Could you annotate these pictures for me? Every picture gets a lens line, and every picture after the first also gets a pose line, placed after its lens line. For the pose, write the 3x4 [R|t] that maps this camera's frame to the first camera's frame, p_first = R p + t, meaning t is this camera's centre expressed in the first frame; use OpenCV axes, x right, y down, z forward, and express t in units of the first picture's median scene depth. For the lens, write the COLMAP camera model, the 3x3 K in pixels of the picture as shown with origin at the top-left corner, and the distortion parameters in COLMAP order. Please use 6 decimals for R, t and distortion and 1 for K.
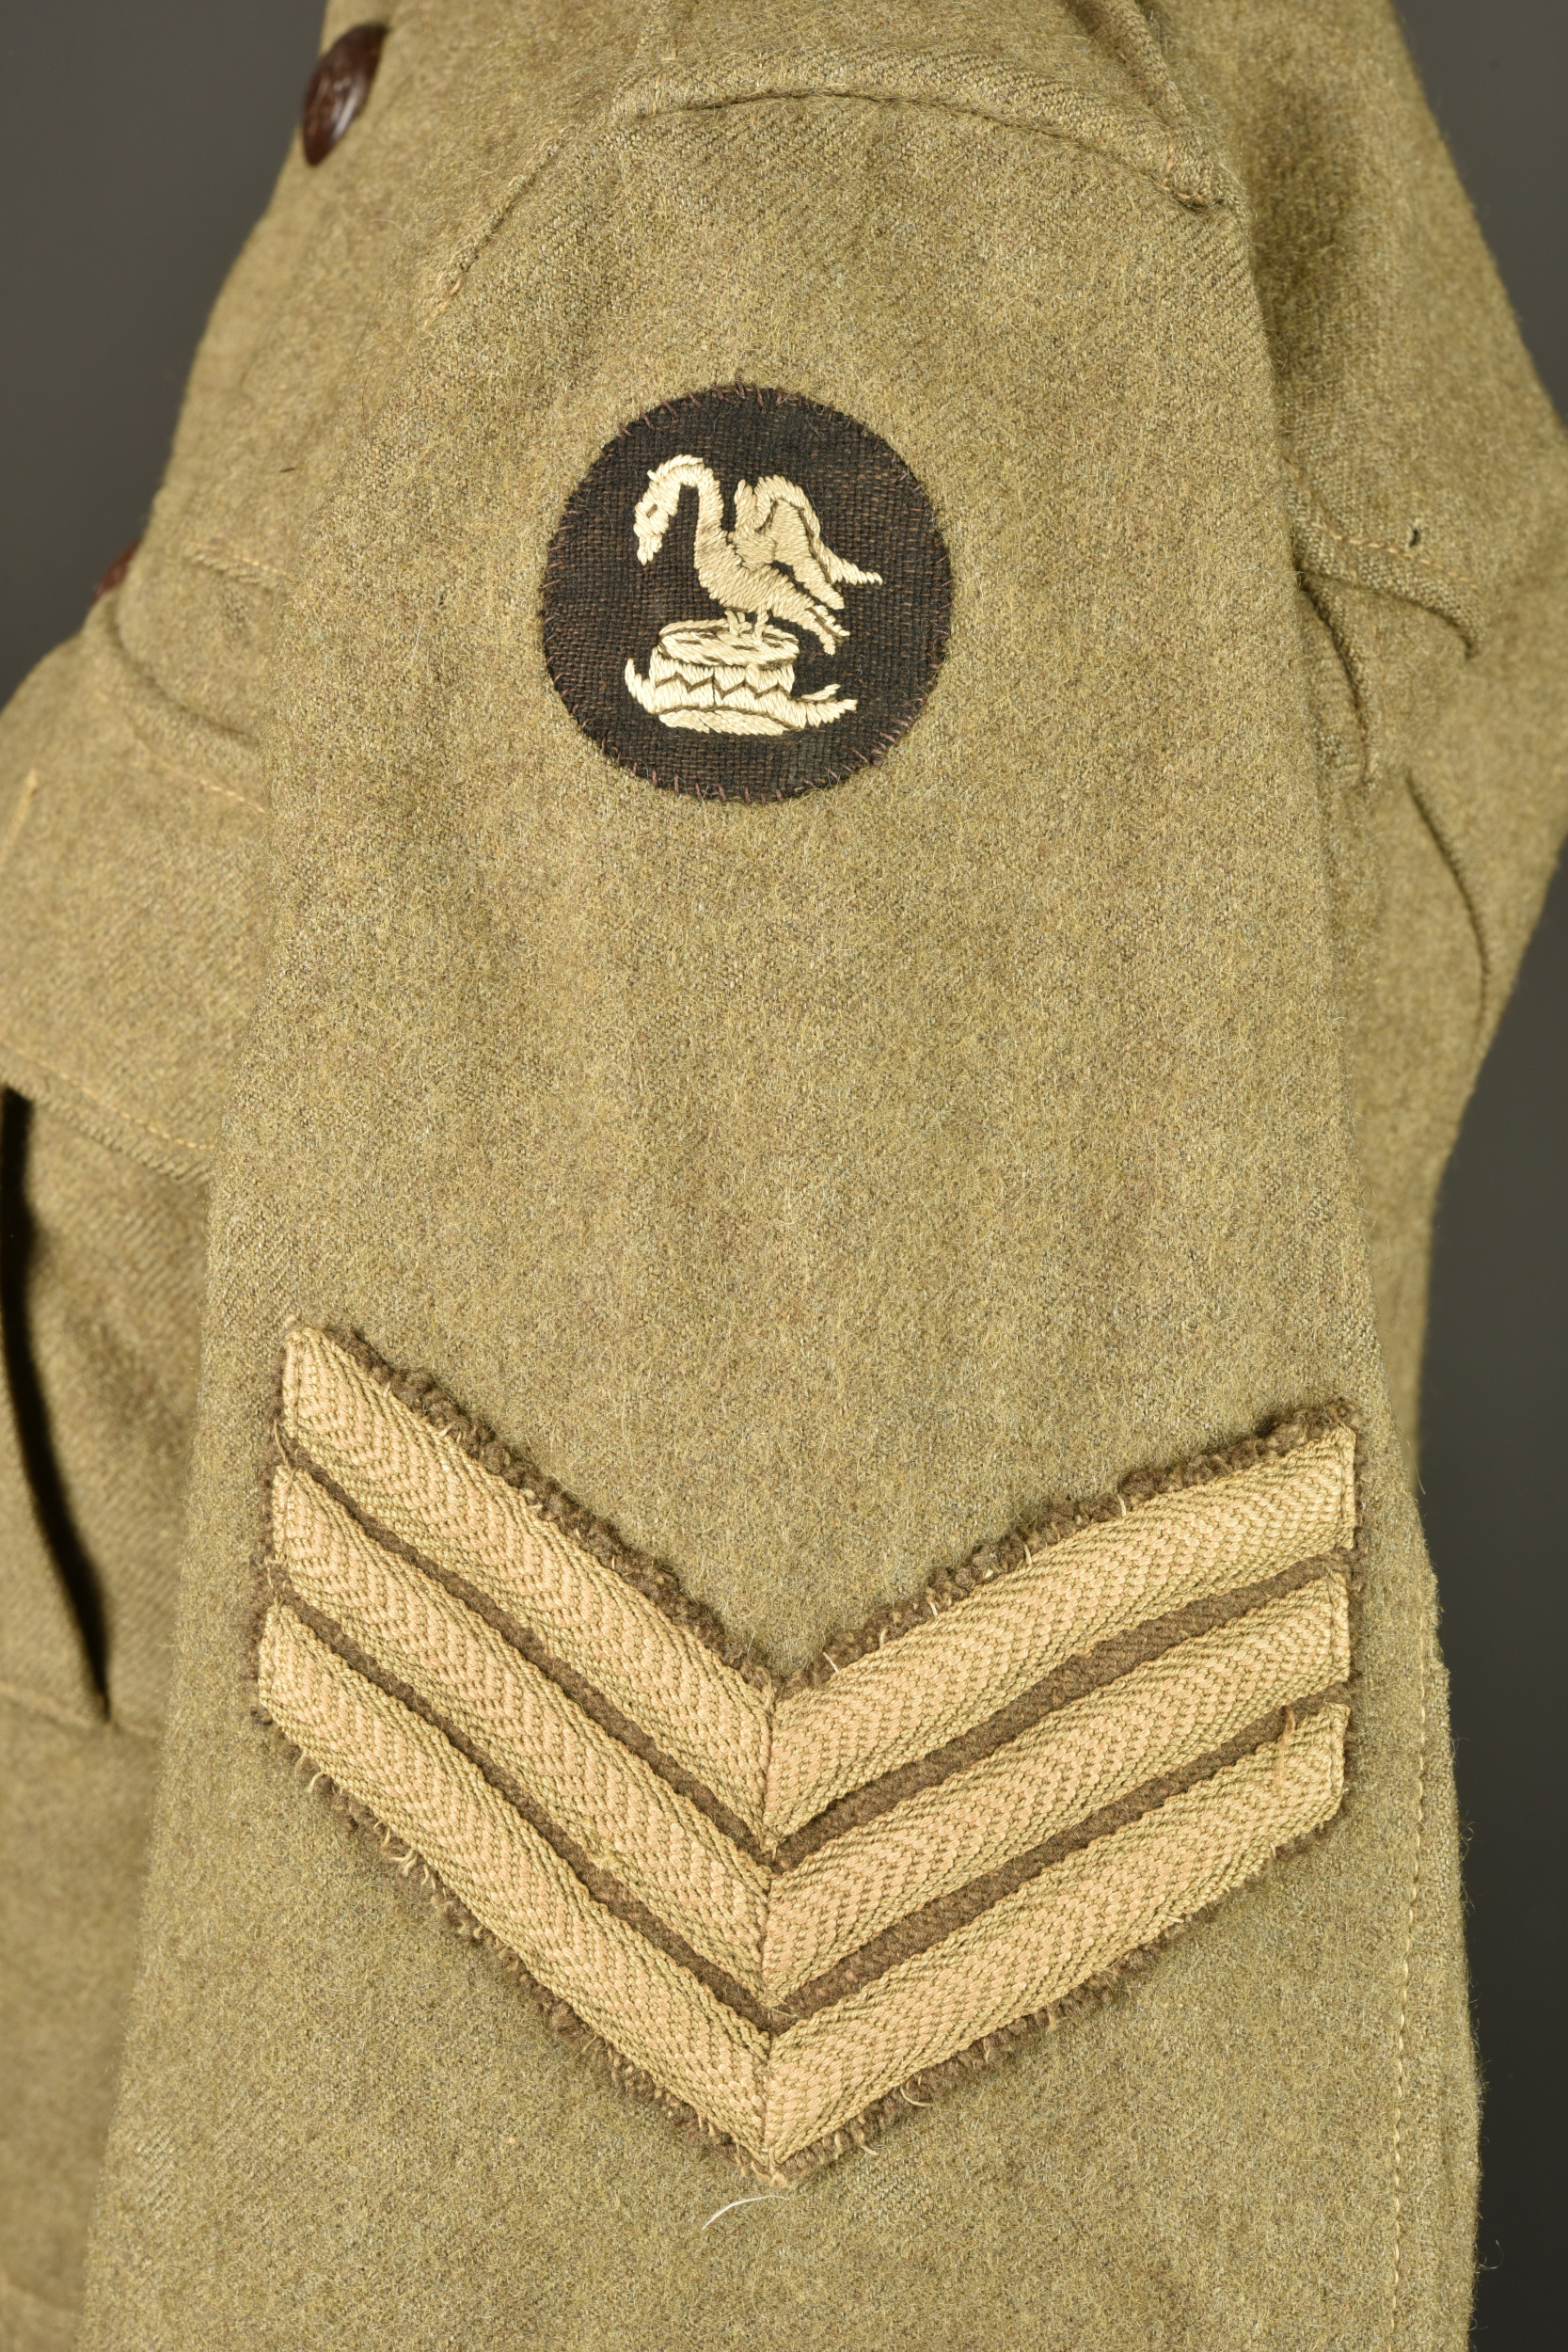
lens RADIAL K [[4097.7, 0, 784.7], [0, 4097.7, 1177.8], [0, 0, 1]] dist [0.019950, 0.000000]
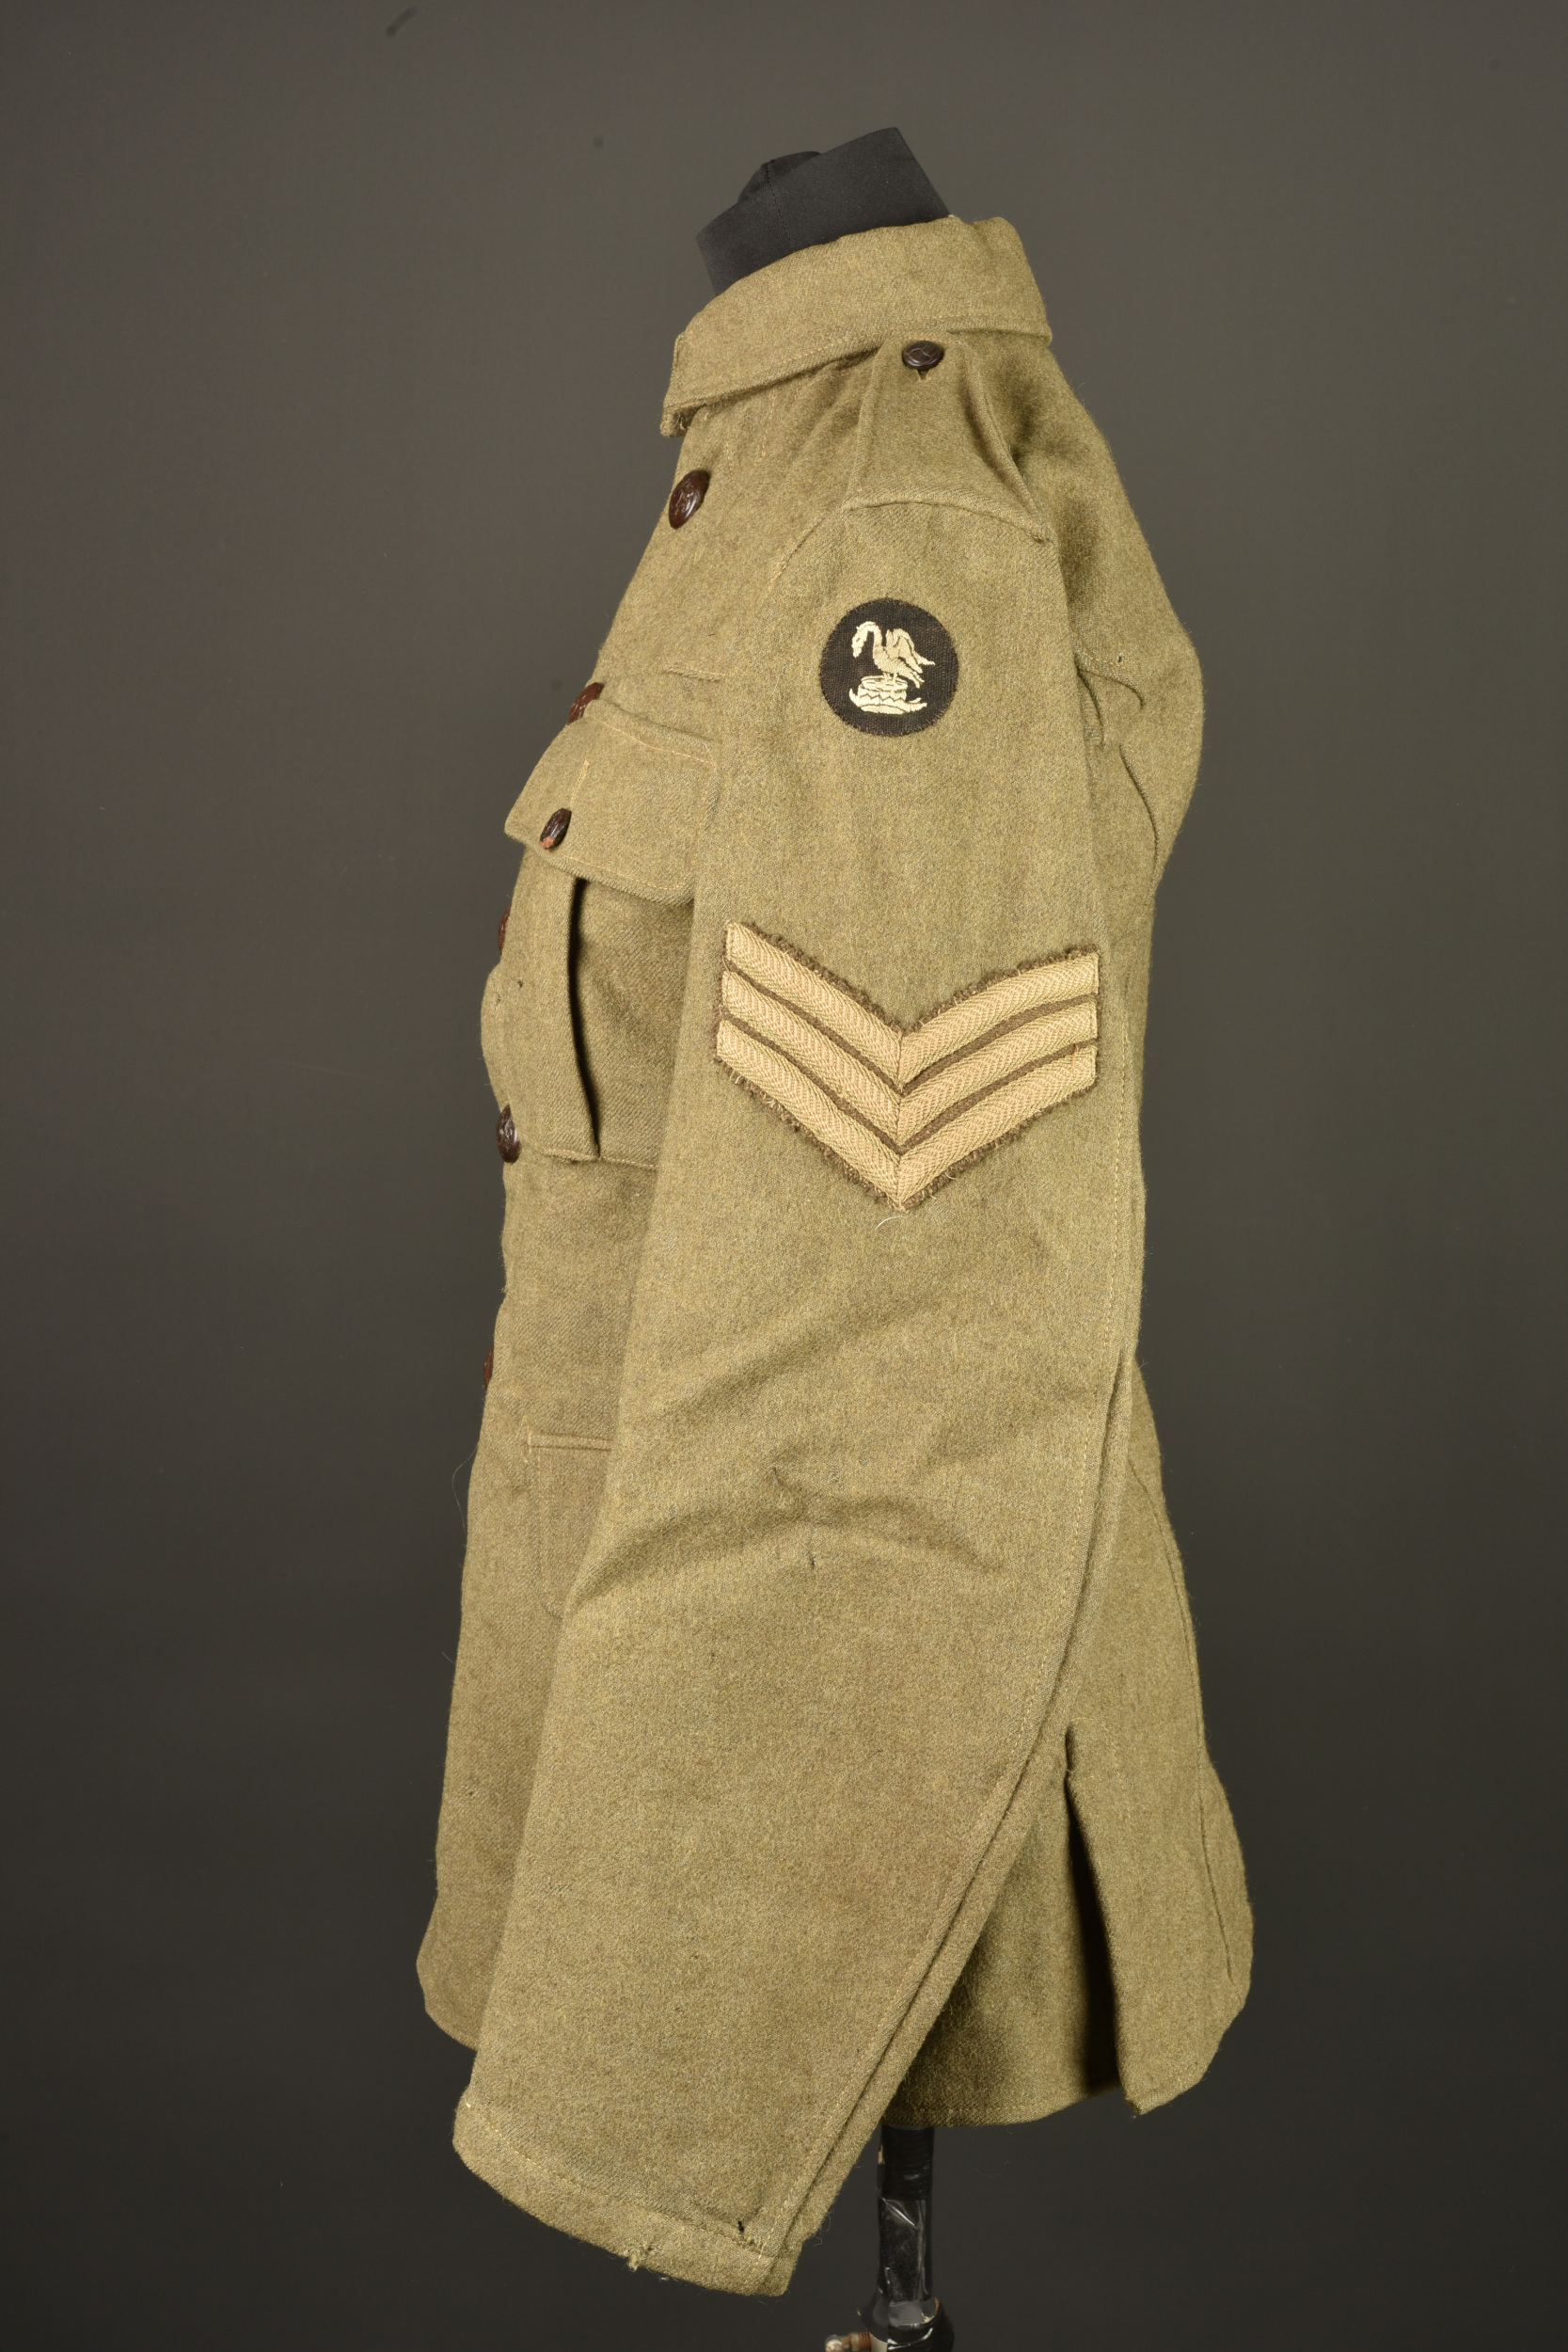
lens RADIAL K [[4097.7, 0, 781.6], [0, 4097.7, 1167.5], [0, 0, 1]] dist [0.019950, 0.000000]
pose [[0.999453, -0.000899, 0.033071, -0.182032], [0.003904, 0.995851, -0.090914, 0.476809], [-0.032852, 0.090994, 0.995309, -1.876316]]
